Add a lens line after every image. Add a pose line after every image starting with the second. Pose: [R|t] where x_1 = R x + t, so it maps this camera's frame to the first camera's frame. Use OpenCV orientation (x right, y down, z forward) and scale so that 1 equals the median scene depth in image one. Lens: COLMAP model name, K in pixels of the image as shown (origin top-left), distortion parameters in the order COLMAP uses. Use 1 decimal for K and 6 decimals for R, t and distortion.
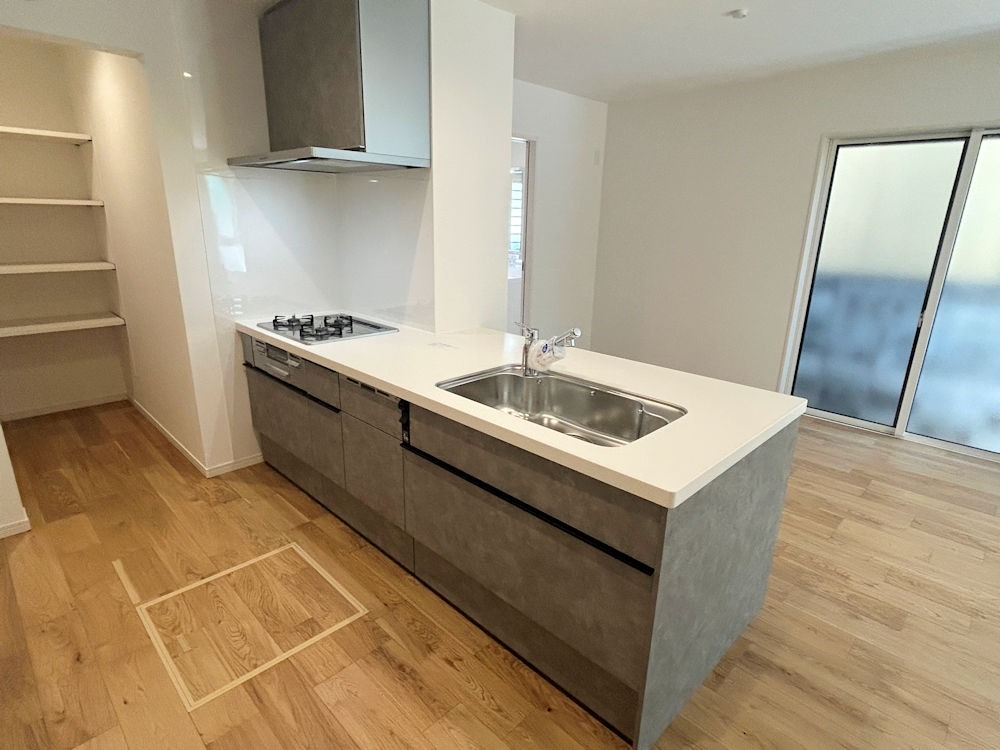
lens RADIAL K [[533.9, 0, 500.0], [0, 533.9, 375.0], [0, 0, 1]] dist [-0.001463, -0.000326]
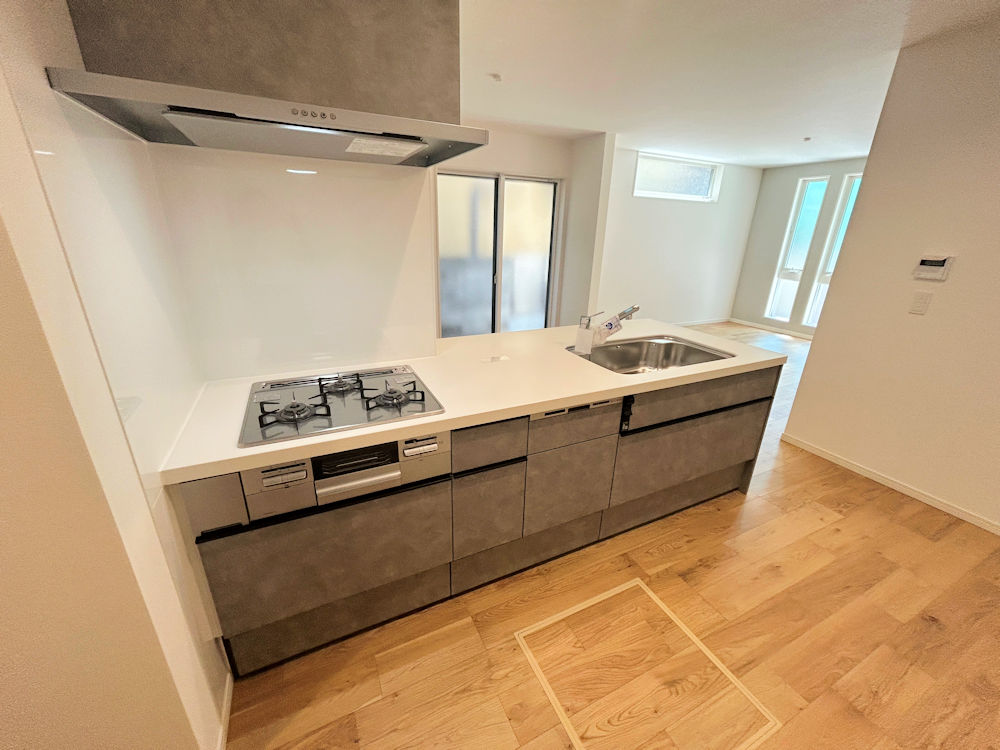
lens RADIAL K [[400.3, 0, 500.0], [0, 400.3, 375.0], [0, 0, 1]] dist [0.001227, -0.000048]
pose [[0.336198, -0.336970, 0.879444, -0.969733], [0.251514, 0.932009, 0.260961, -0.275775], [-0.907586, 0.133458, 0.398092, 0.867550]]
